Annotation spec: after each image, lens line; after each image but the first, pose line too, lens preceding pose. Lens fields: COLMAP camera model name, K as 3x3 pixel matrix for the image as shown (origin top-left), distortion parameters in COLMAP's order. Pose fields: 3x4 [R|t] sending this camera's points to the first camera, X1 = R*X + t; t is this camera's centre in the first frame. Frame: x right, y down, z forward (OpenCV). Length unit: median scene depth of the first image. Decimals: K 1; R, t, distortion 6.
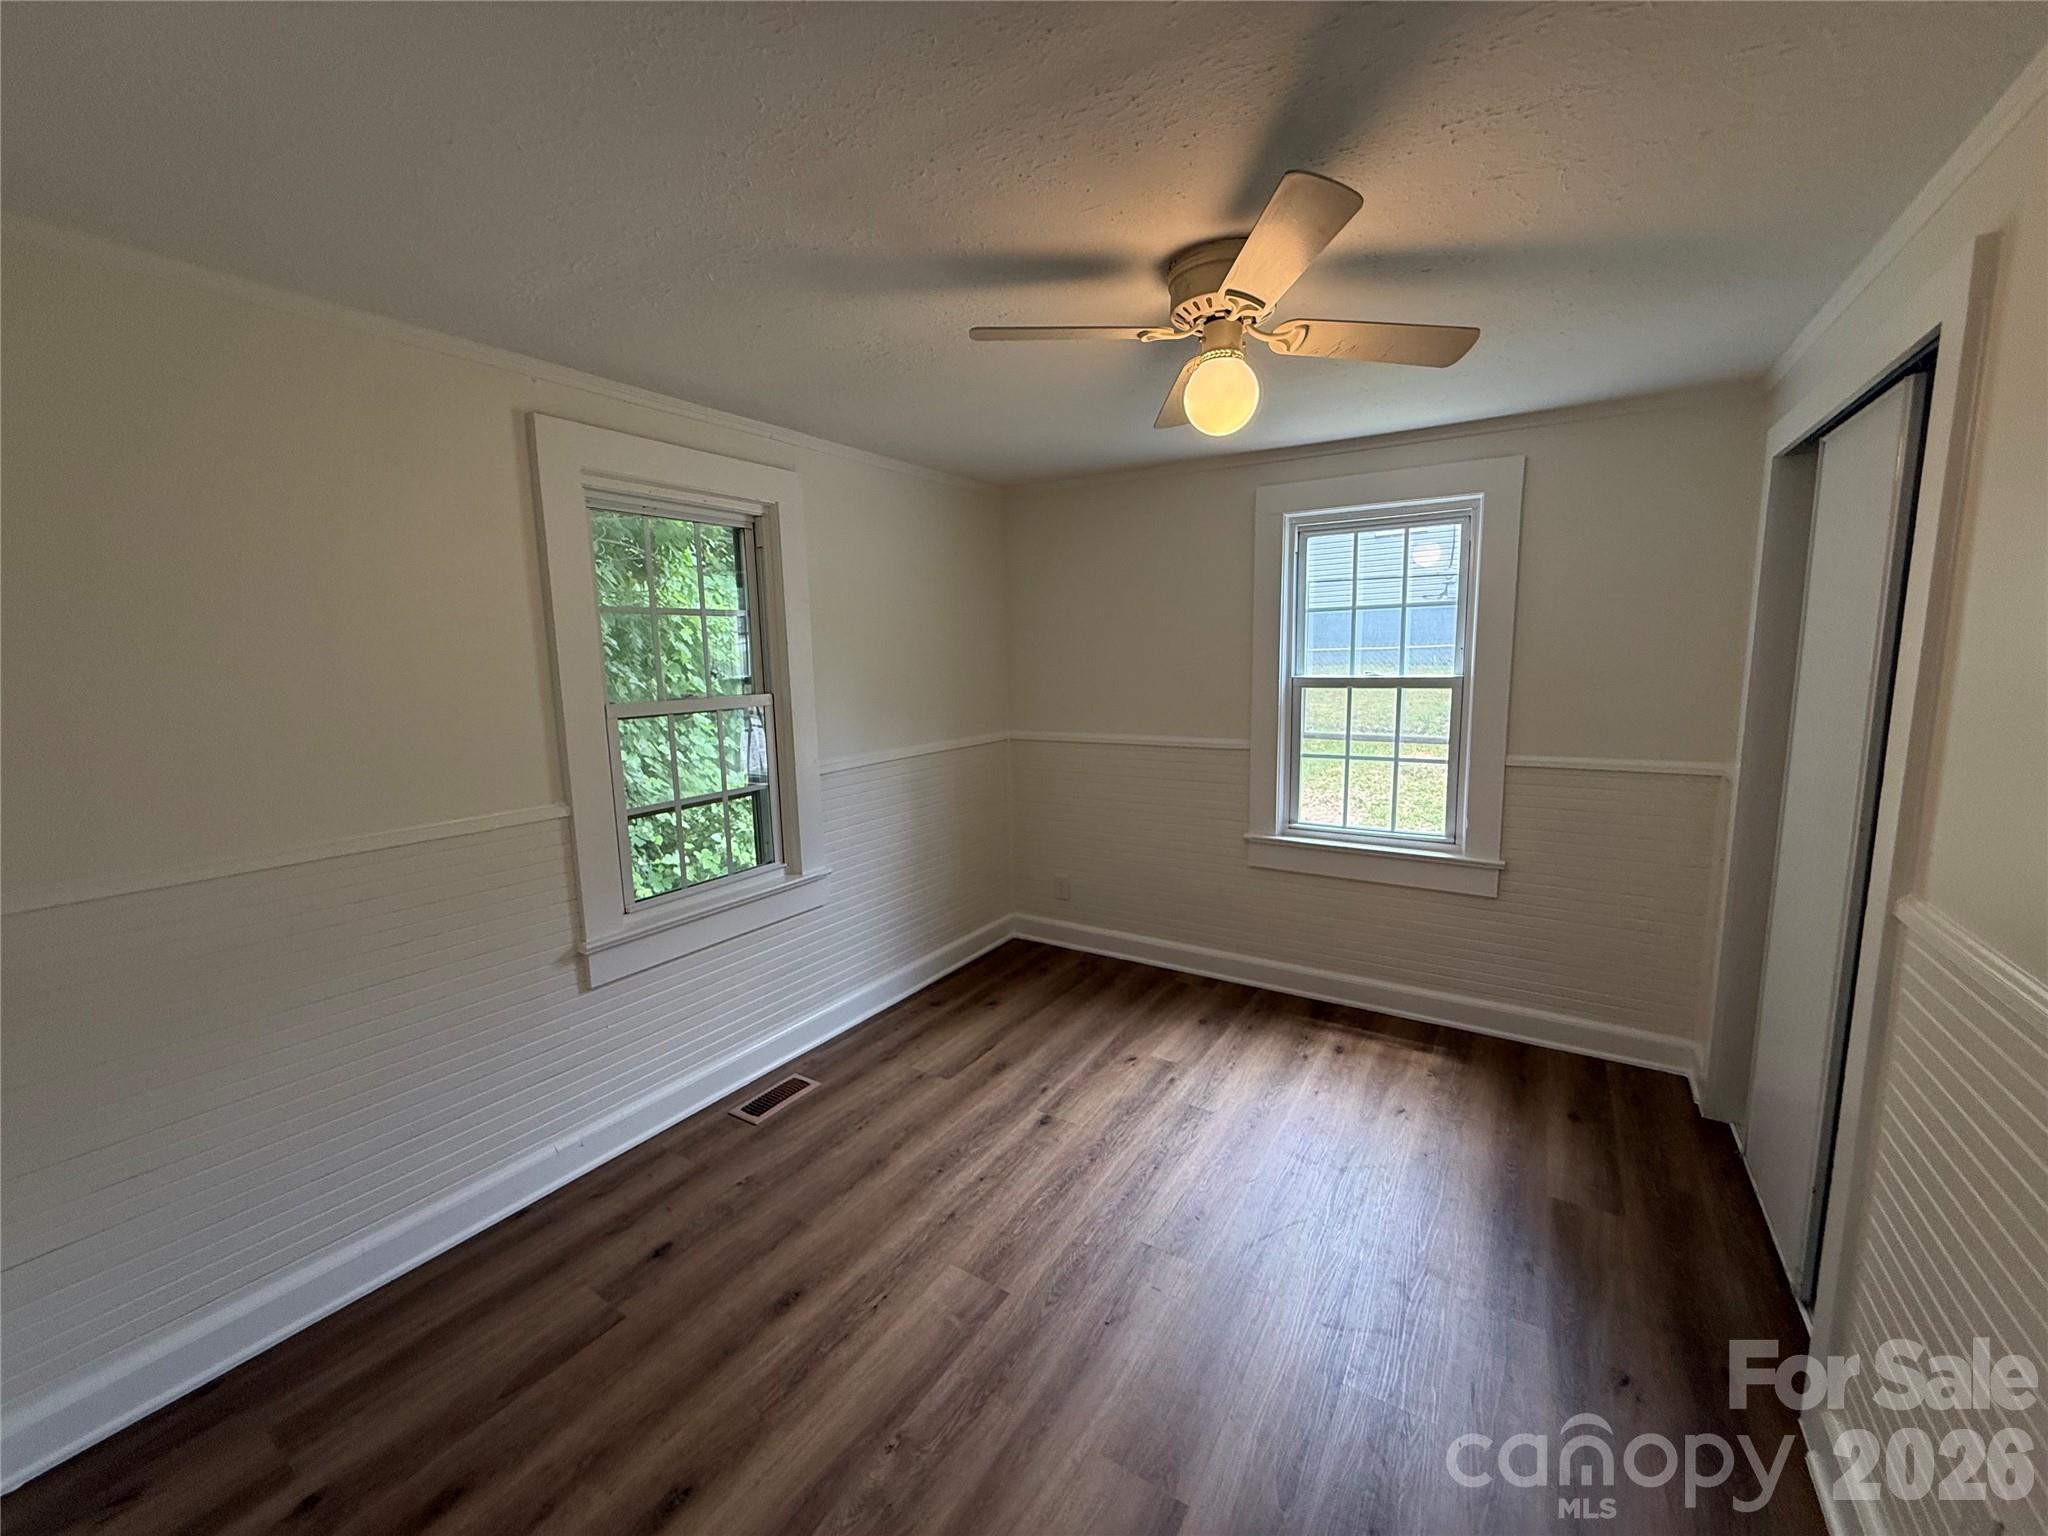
lens RADIAL K [[817.6, 0, 1021.6], [0, 817.6, 768.5], [0, 0, 1]] dist [0.001296, 0.000222]
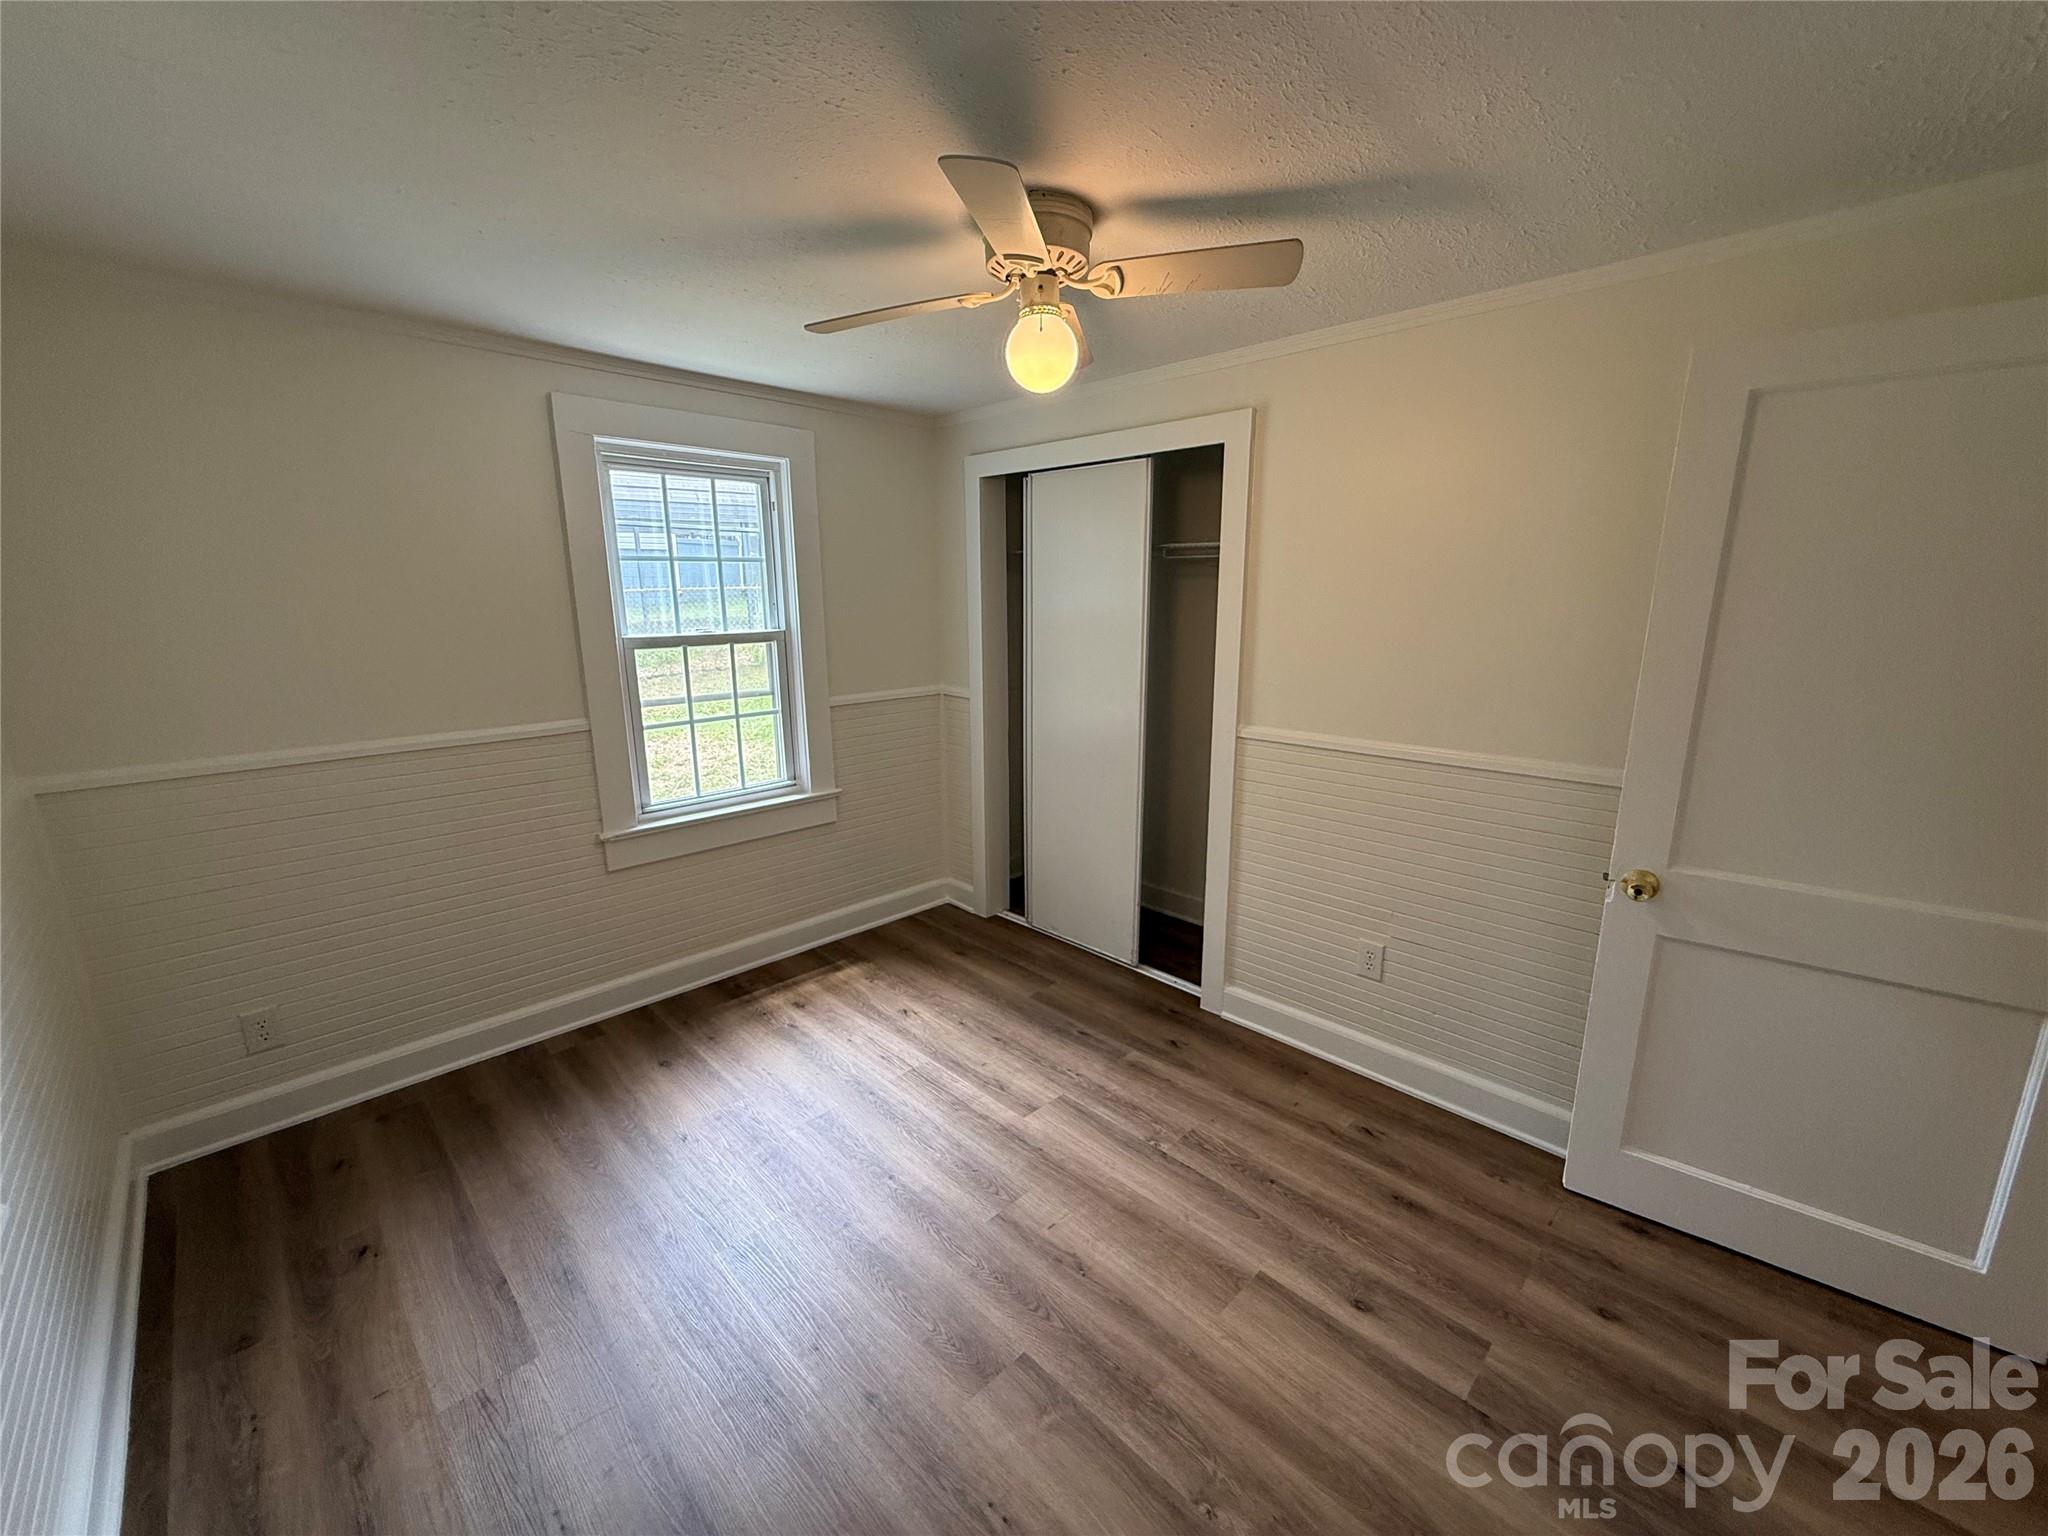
lens RADIAL K [[817.6, 0, 1021.6], [0, 817.6, 768.5], [0, 0, 1]] dist [0.001296, 0.000222]
pose [[0.217832, -0.190768, 0.957161, -0.443434], [0.137272, 0.976951, 0.163472, -0.065995], [-0.966284, 0.095782, 0.238998, 0.446191]]
